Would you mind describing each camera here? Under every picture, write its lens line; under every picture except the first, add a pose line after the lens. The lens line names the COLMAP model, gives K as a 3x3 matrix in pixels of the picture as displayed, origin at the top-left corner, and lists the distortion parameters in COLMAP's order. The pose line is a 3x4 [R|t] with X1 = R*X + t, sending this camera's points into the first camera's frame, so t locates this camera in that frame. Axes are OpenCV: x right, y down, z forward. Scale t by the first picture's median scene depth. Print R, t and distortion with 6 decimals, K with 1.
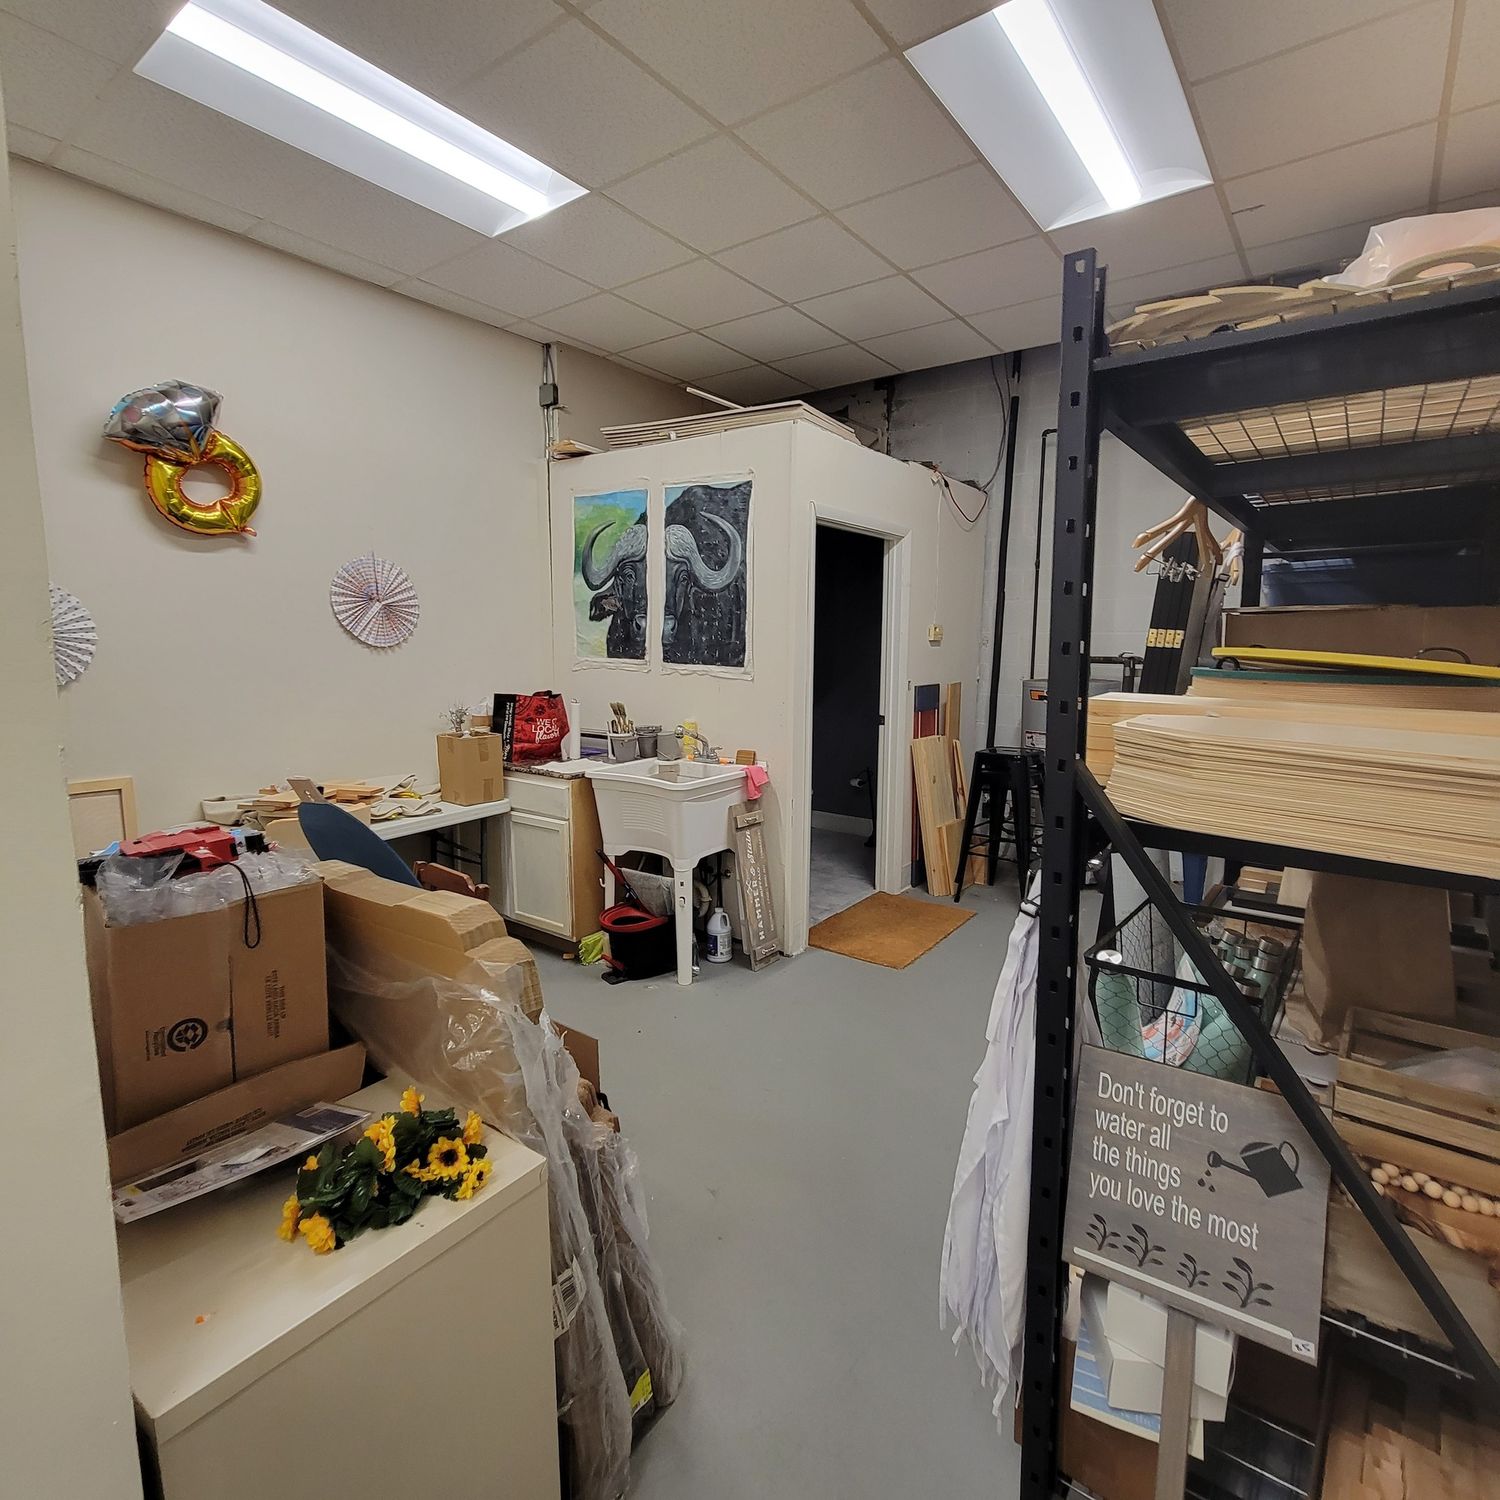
lens RADIAL K [[825.0, 0, 751.1], [0, 825.0, 747.4], [0, 0, 1]] dist [0.008617, -0.000467]
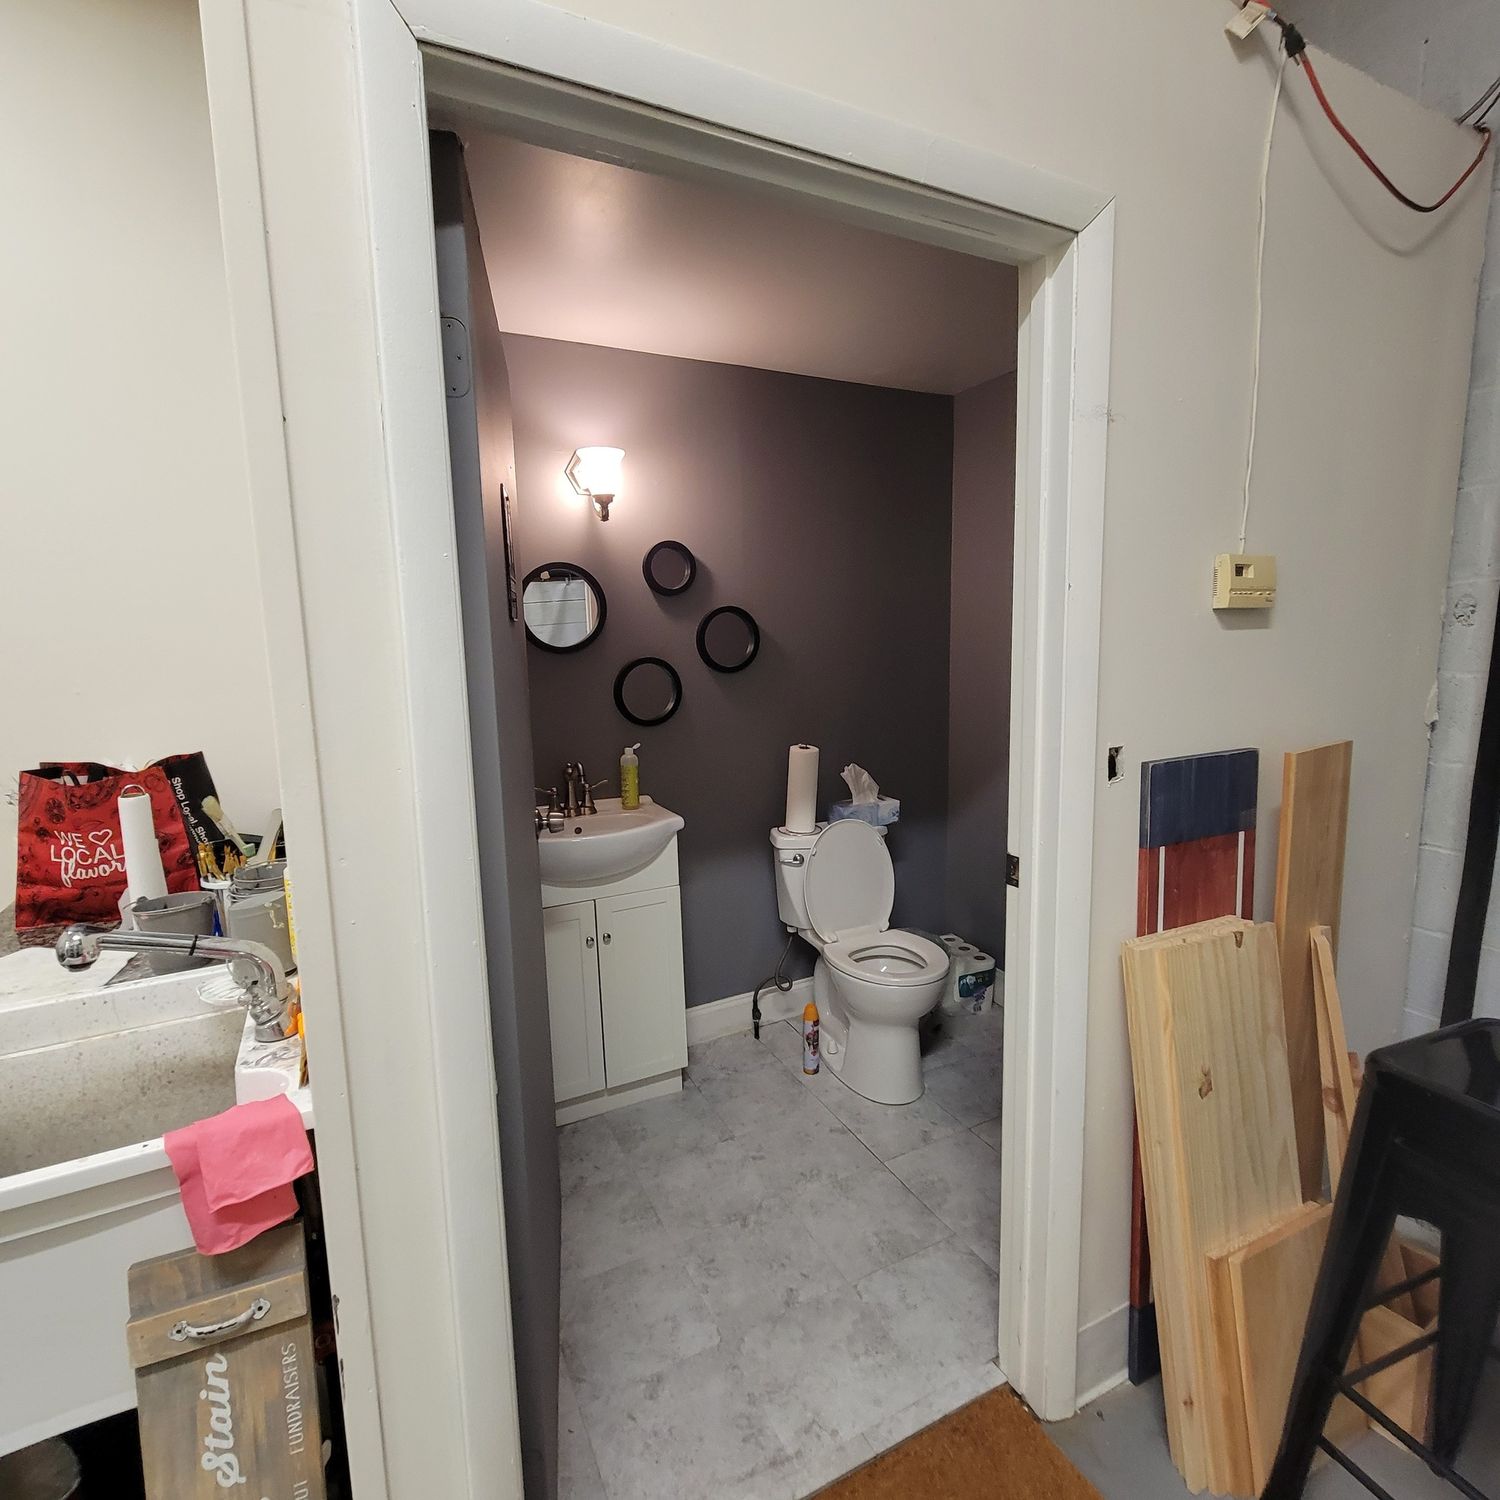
lens RADIAL K [[825.0, 0, 747.3], [0, 825.0, 748.0], [0, 0, 1]] dist [0.008617, -0.000467]
pose [[0.896772, 0.032955, -0.441264, 0.205685], [-0.030069, 0.999456, 0.013534, -0.080653], [0.441470, 0.001132, 0.897275, 0.677434]]
